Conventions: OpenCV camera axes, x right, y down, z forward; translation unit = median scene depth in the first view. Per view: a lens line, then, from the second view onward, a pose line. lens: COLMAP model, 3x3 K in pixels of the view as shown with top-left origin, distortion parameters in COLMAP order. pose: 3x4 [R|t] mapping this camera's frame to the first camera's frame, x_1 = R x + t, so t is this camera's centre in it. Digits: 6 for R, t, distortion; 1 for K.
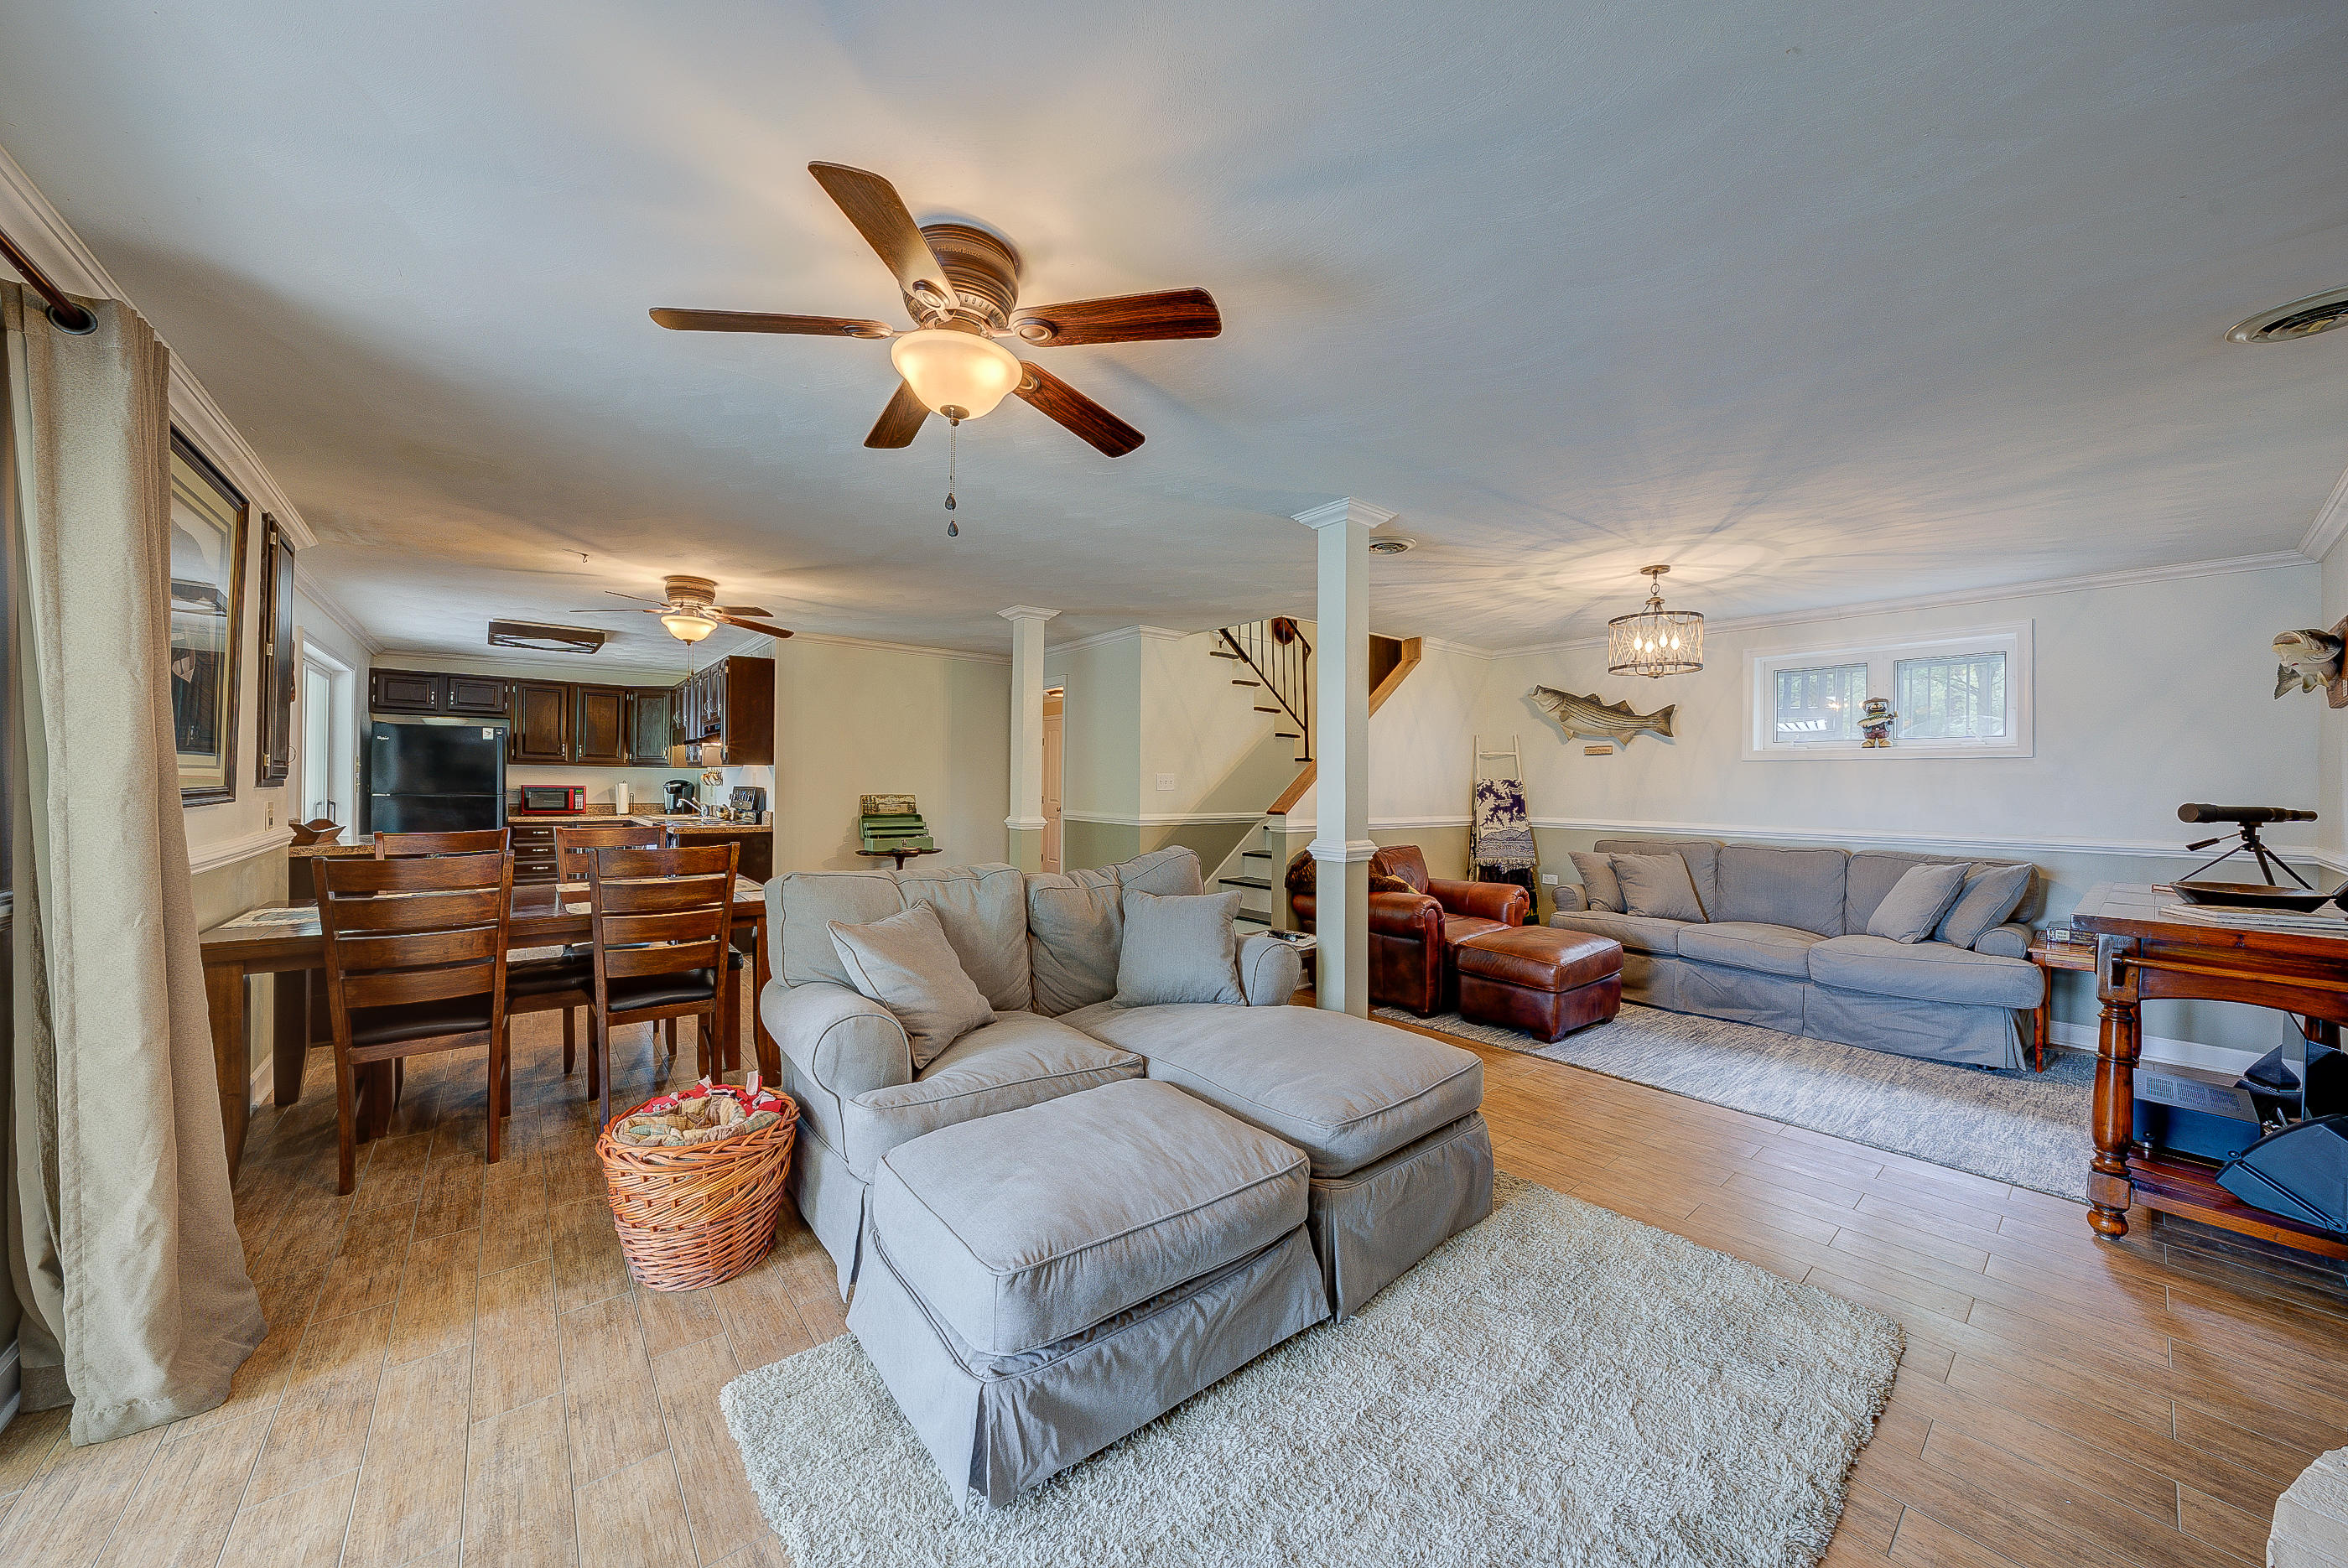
lens RADIAL K [[845.0, 0, 1176.3], [0, 845.0, 780.3], [0, 0, 1]] dist [-0.020867, 0.000082]
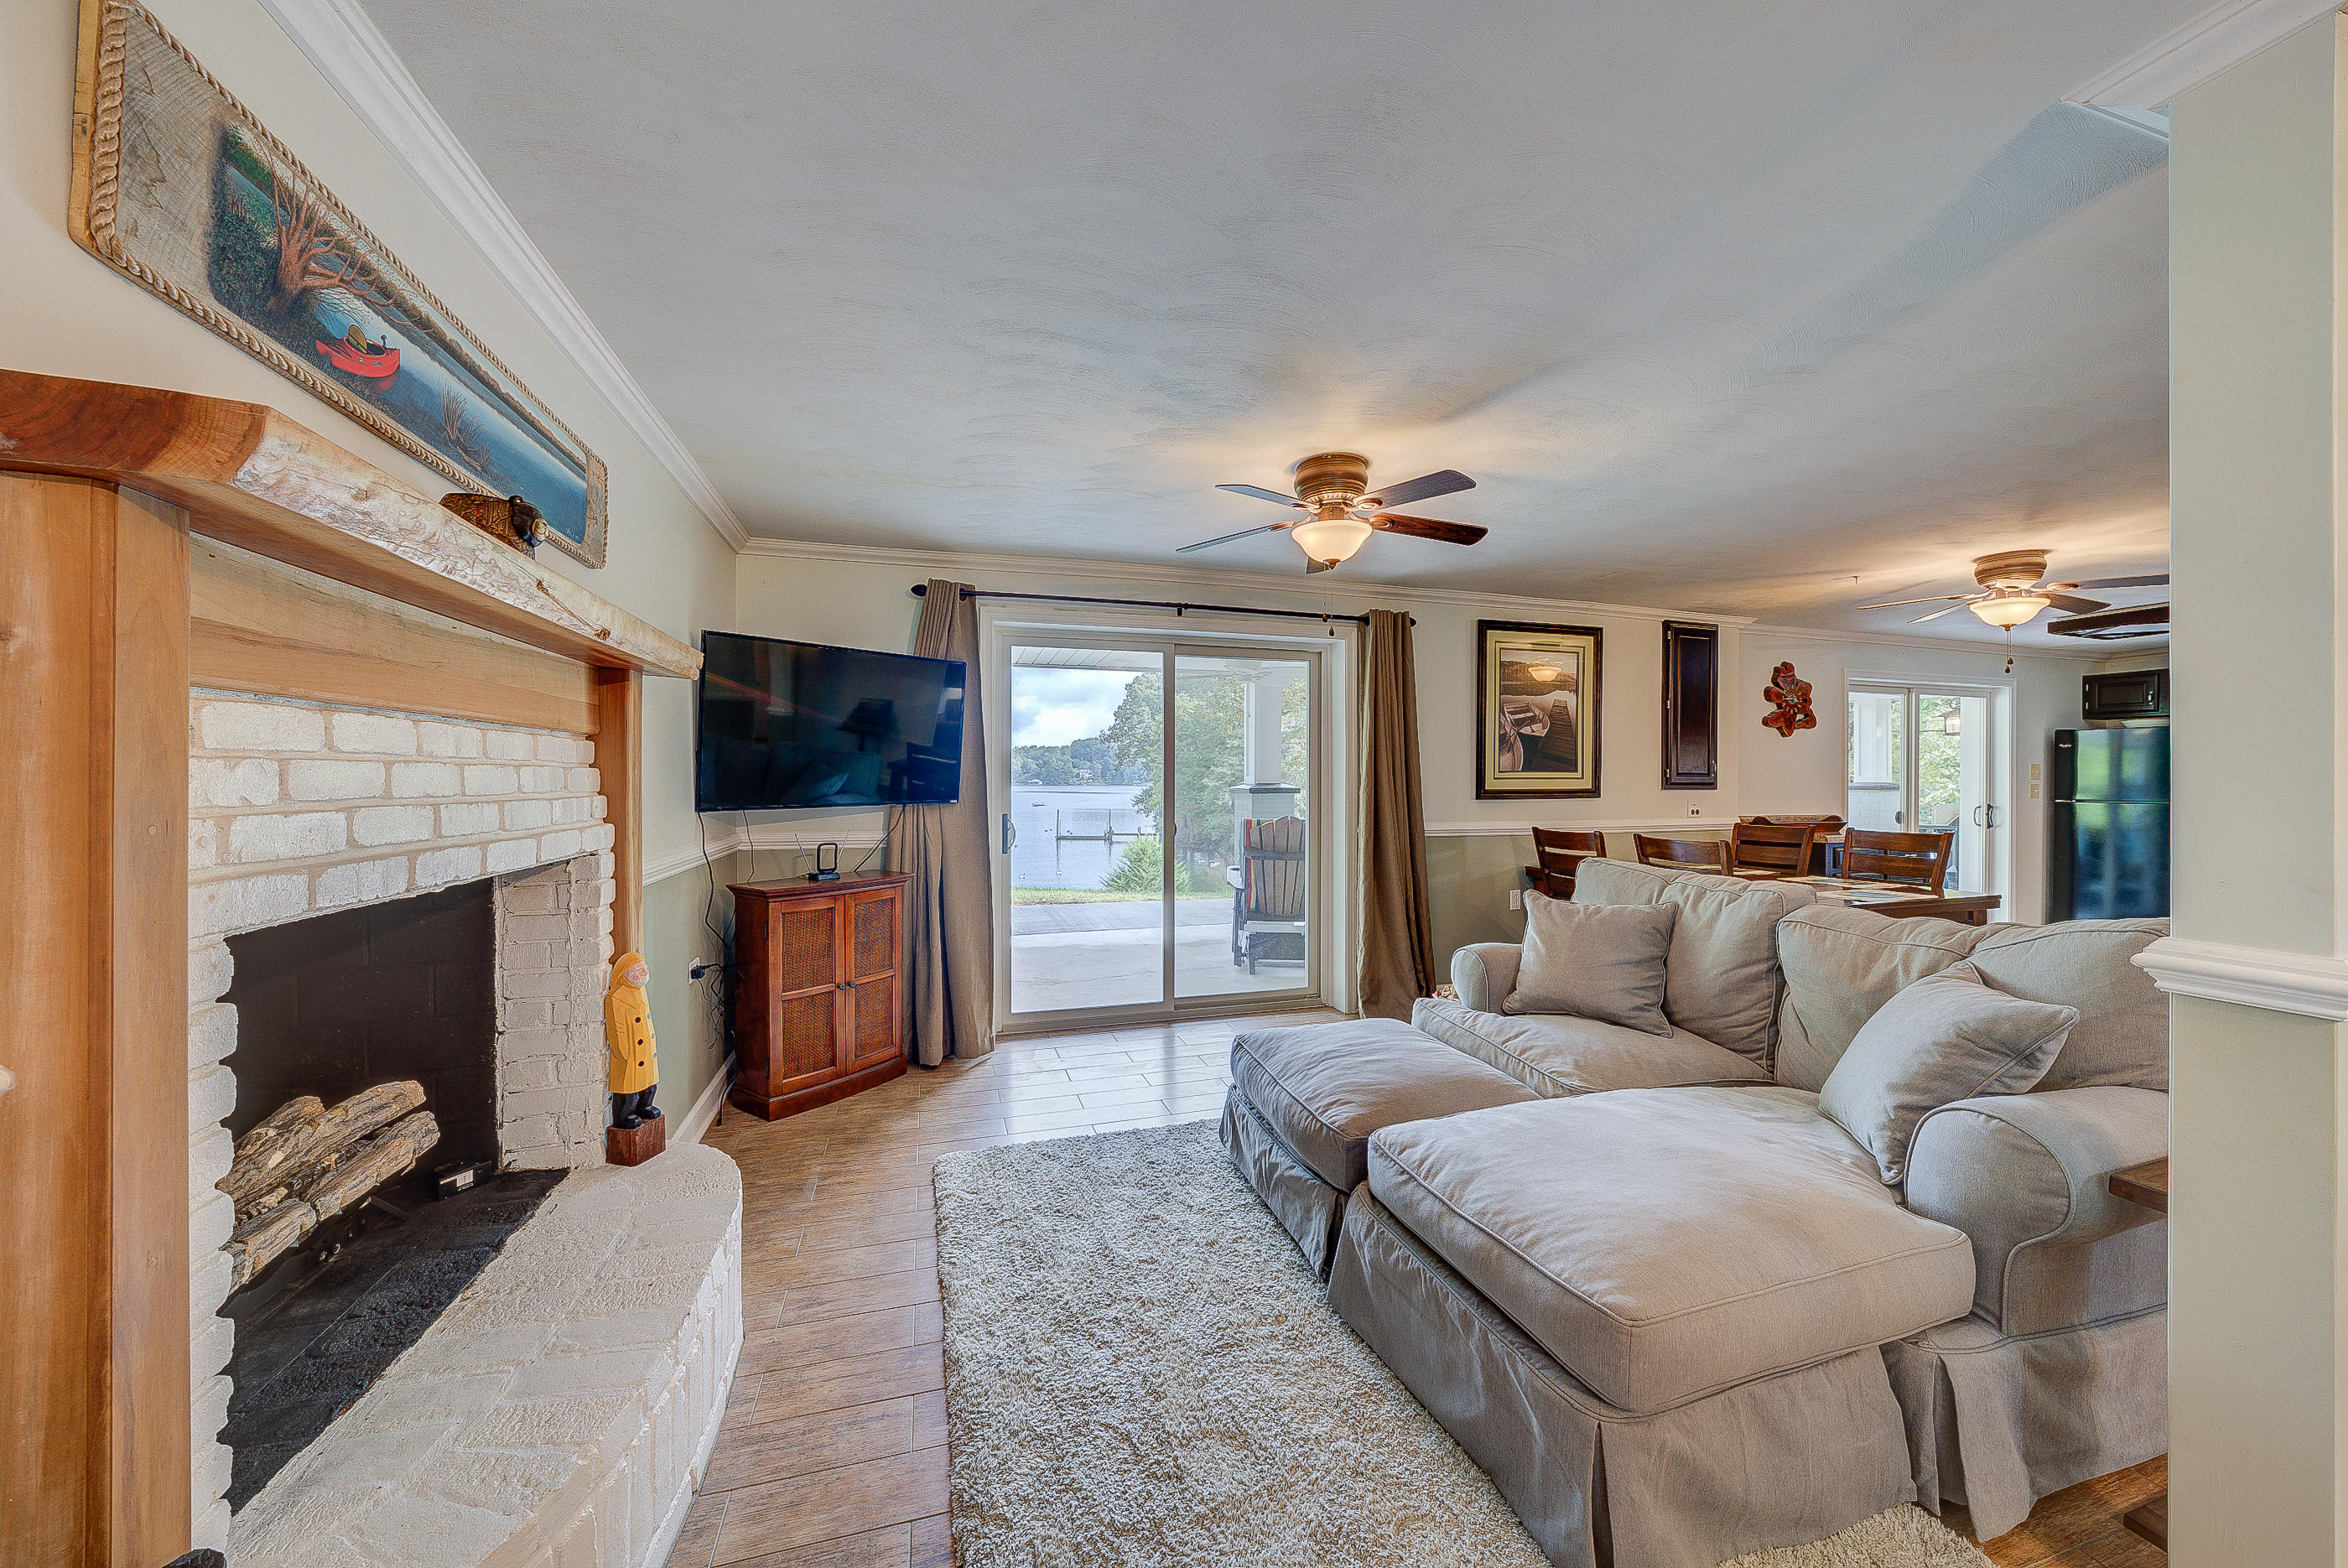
lens RADIAL K [[845.0, 0, 1176.3], [0, 845.0, 780.3], [0, 0, 1]] dist [-0.020867, 0.000082]
pose [[-0.416874, -0.006870, -0.908938, 0.392378], [-0.000472, 0.999973, -0.007342, 0.001797], [0.908964, -0.002632, -0.416866, 0.404028]]
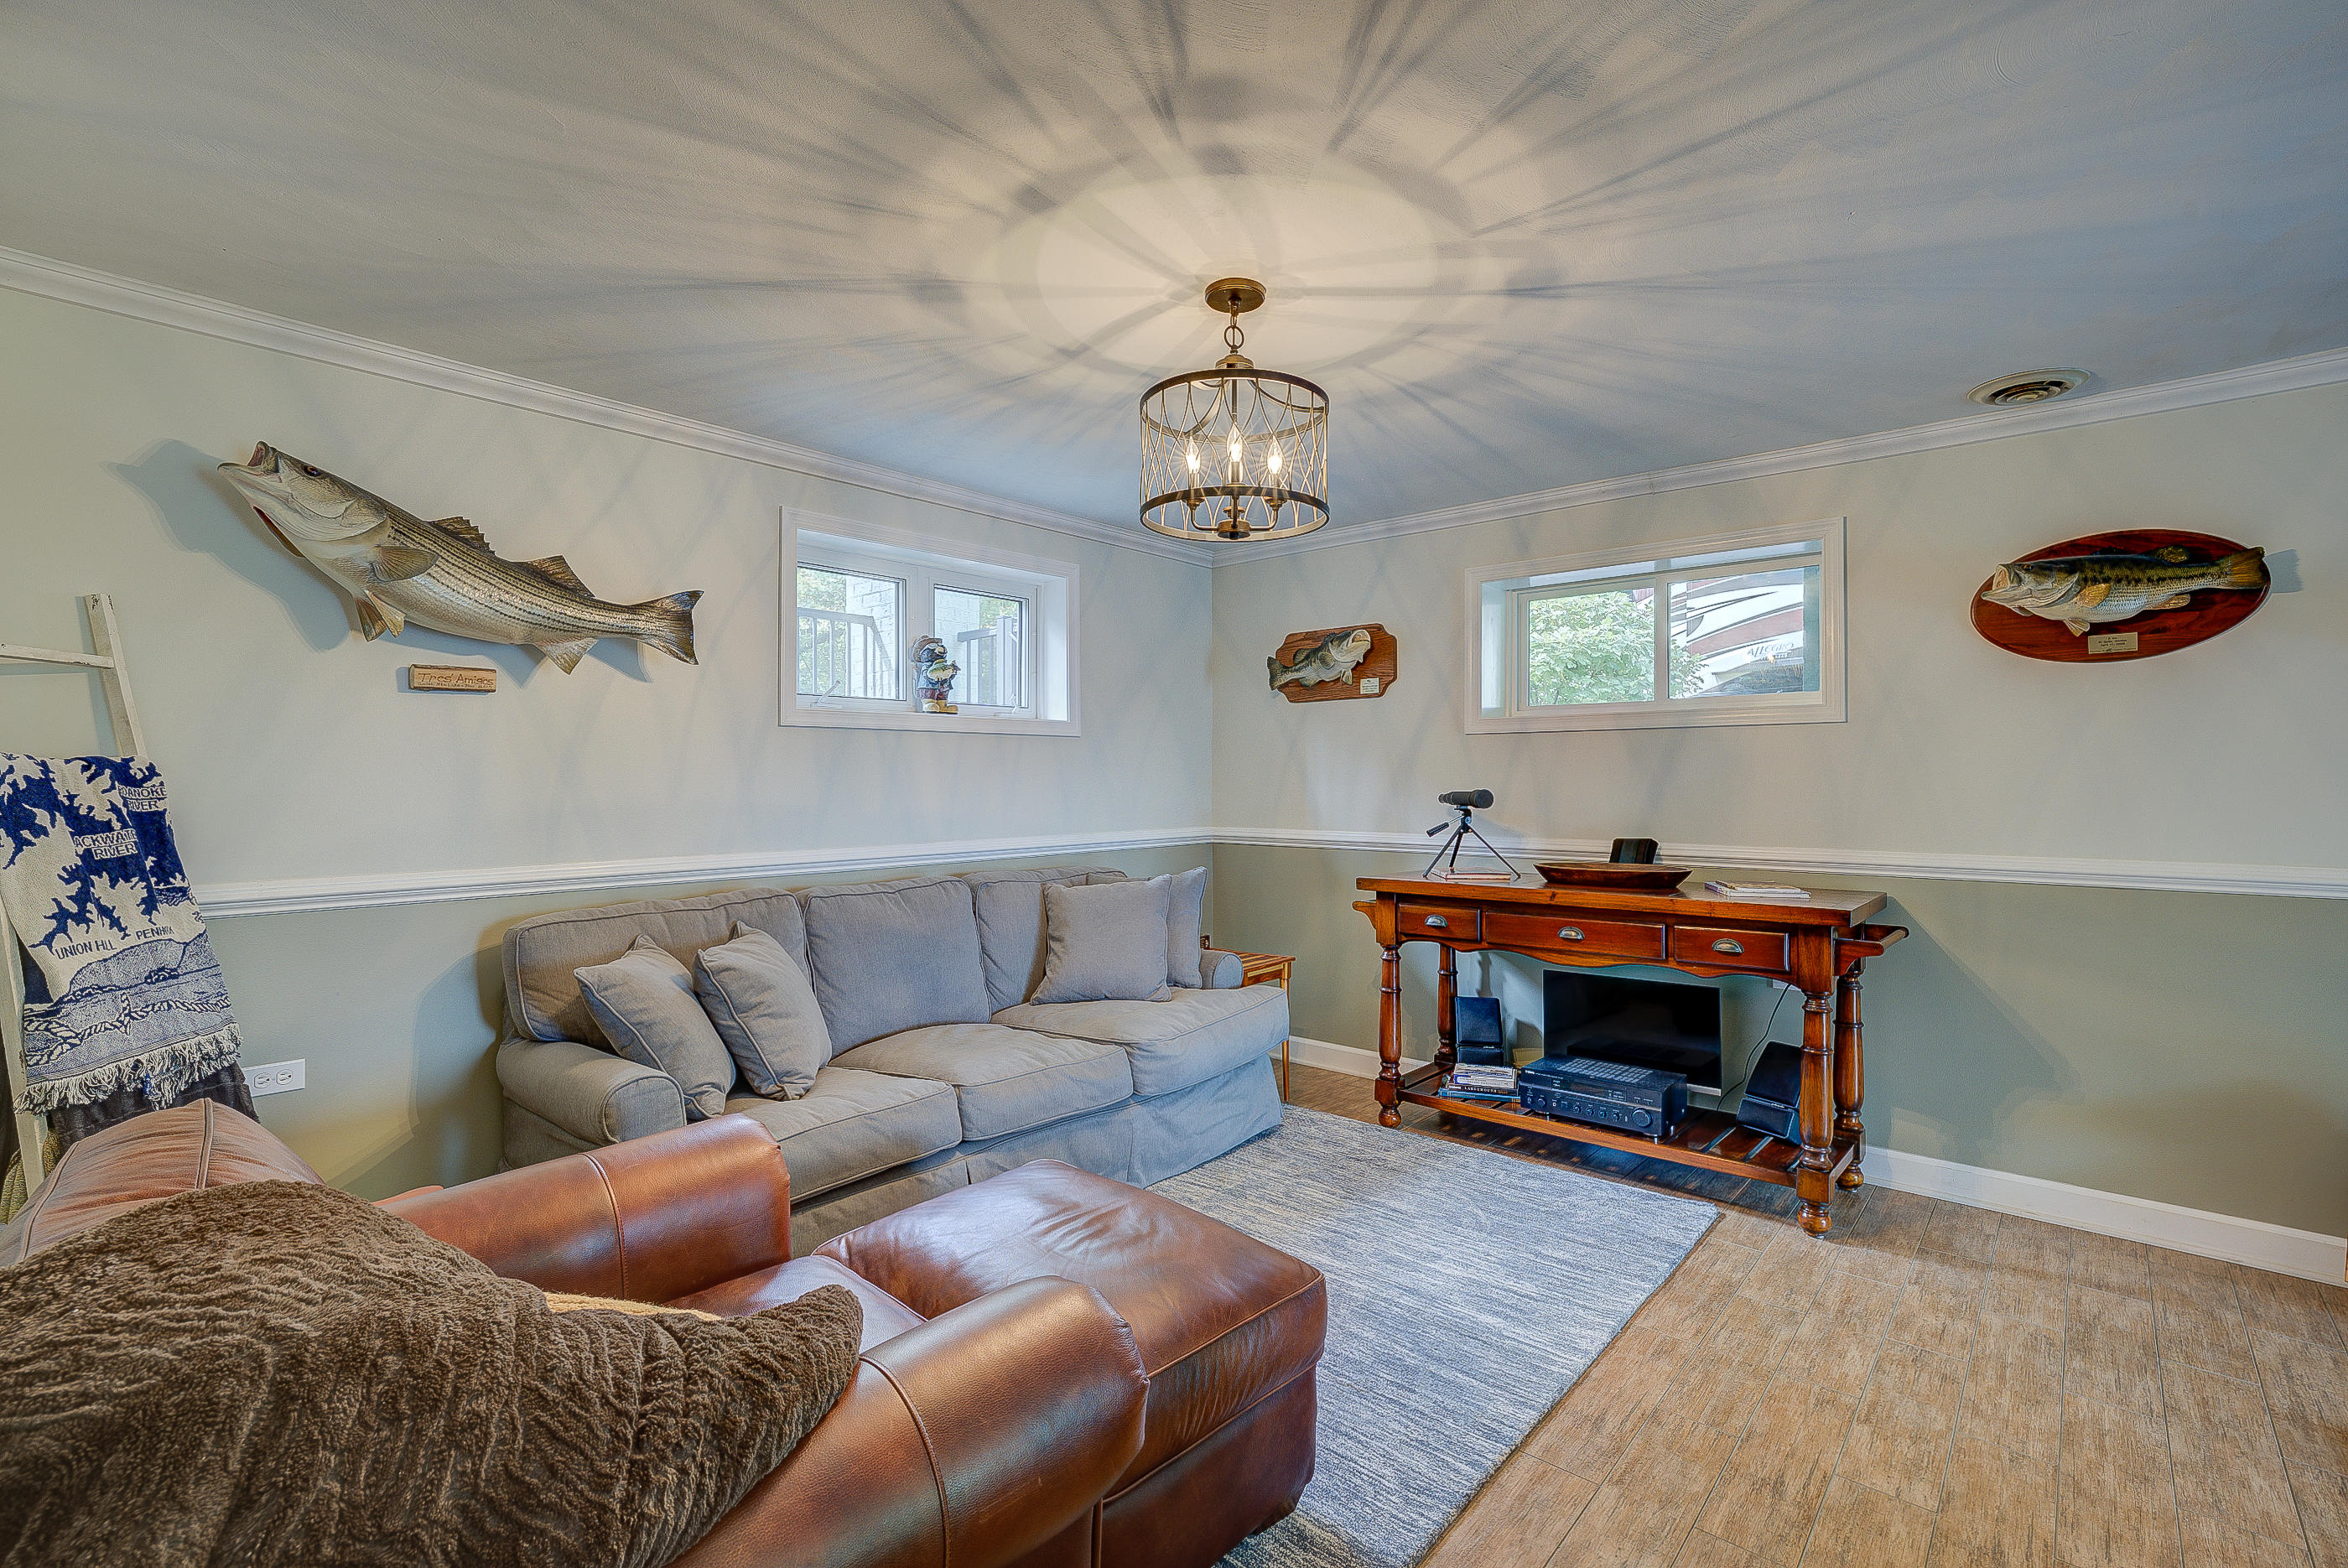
lens RADIAL K [[1034.5, 0, 1247.4], [0, 1034.5, 780.8], [0, 0, 1]] dist [-0.000077, 0.000289]
pose [[-0.159486, -0.013112, 0.987113, 0.014385], [-0.003123, 0.999913, 0.012777, 0.001448], [-0.987195, -0.001045, -0.159514, 0.768319]]
